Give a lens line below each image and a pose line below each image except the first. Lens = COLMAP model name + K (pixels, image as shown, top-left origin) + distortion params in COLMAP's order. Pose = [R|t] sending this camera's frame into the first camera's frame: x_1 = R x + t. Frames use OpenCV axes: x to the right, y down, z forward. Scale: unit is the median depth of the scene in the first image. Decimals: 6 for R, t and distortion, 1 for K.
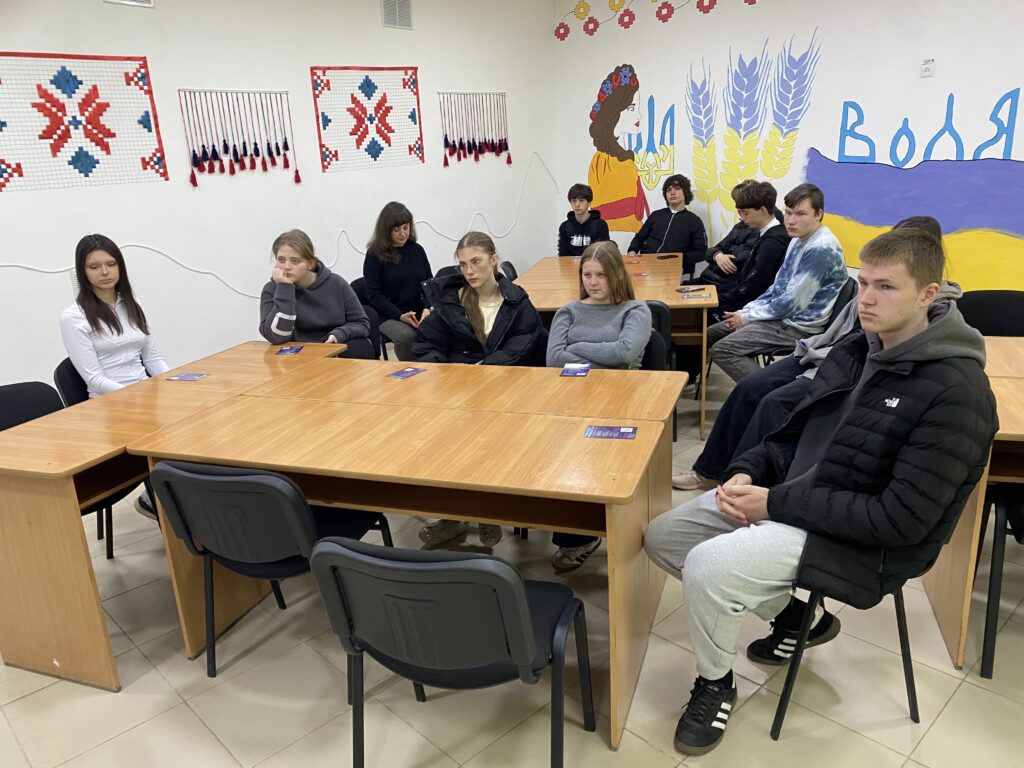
lens RADIAL K [[773.5, 0, 512.0], [0, 773.5, 384.0], [0, 0, 1]] dist [-0.011235, 0.008018]
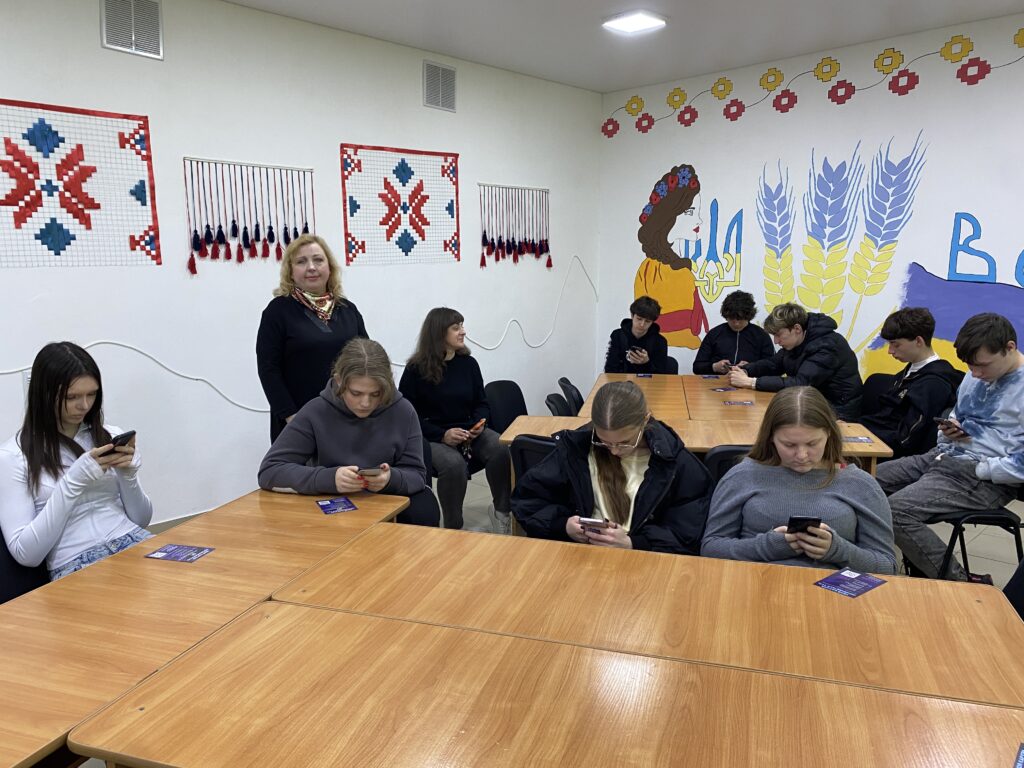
lens RADIAL K [[777.5, 0, 514.9], [0, 777.5, 393.1], [0, 0, 1]] dist [-0.002423, -0.004901]
pose [[0.998623, 0.037952, 0.036209, -0.089386], [-0.033166, 0.991642, -0.124682, -0.037792], [-0.040638, 0.123309, 0.991536, 0.175365]]
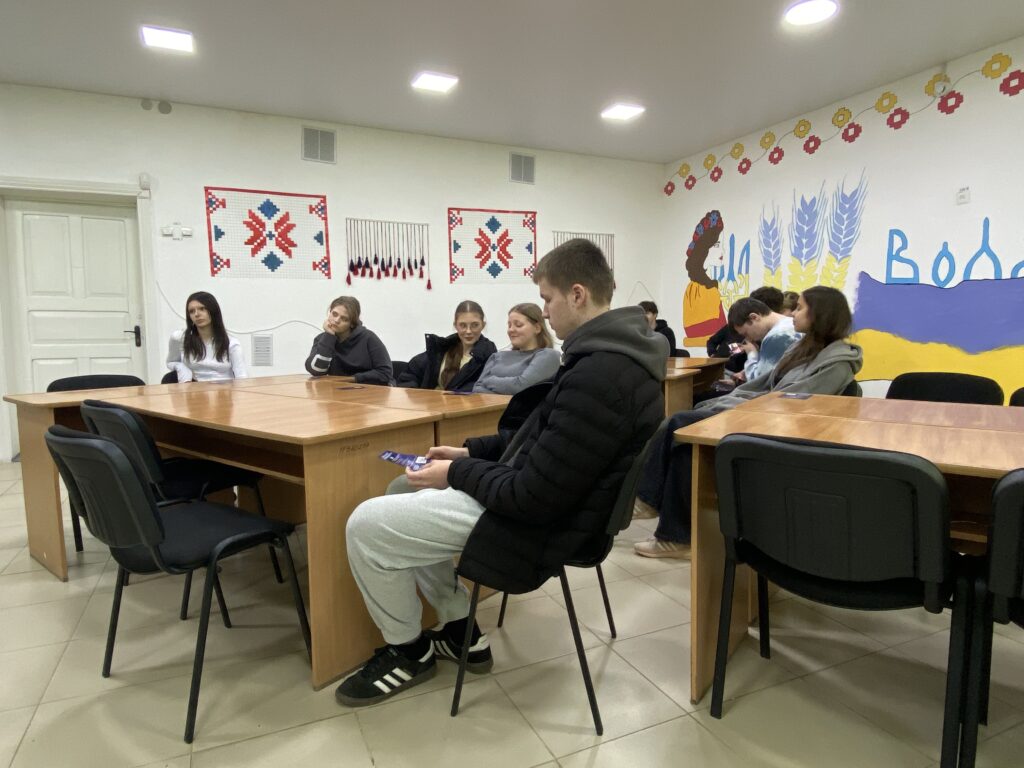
lens RADIAL K [[624.5, 0, 518.0], [0, 624.5, 378.2], [0, 0, 1]] dist [0.082591, -0.113684]
pose [[0.945799, 0.072399, -0.316581, 0.230521], [-0.130151, 0.977625, -0.165258, 0.053885], [0.297533, 0.197504, 0.934059, 0.051589]]
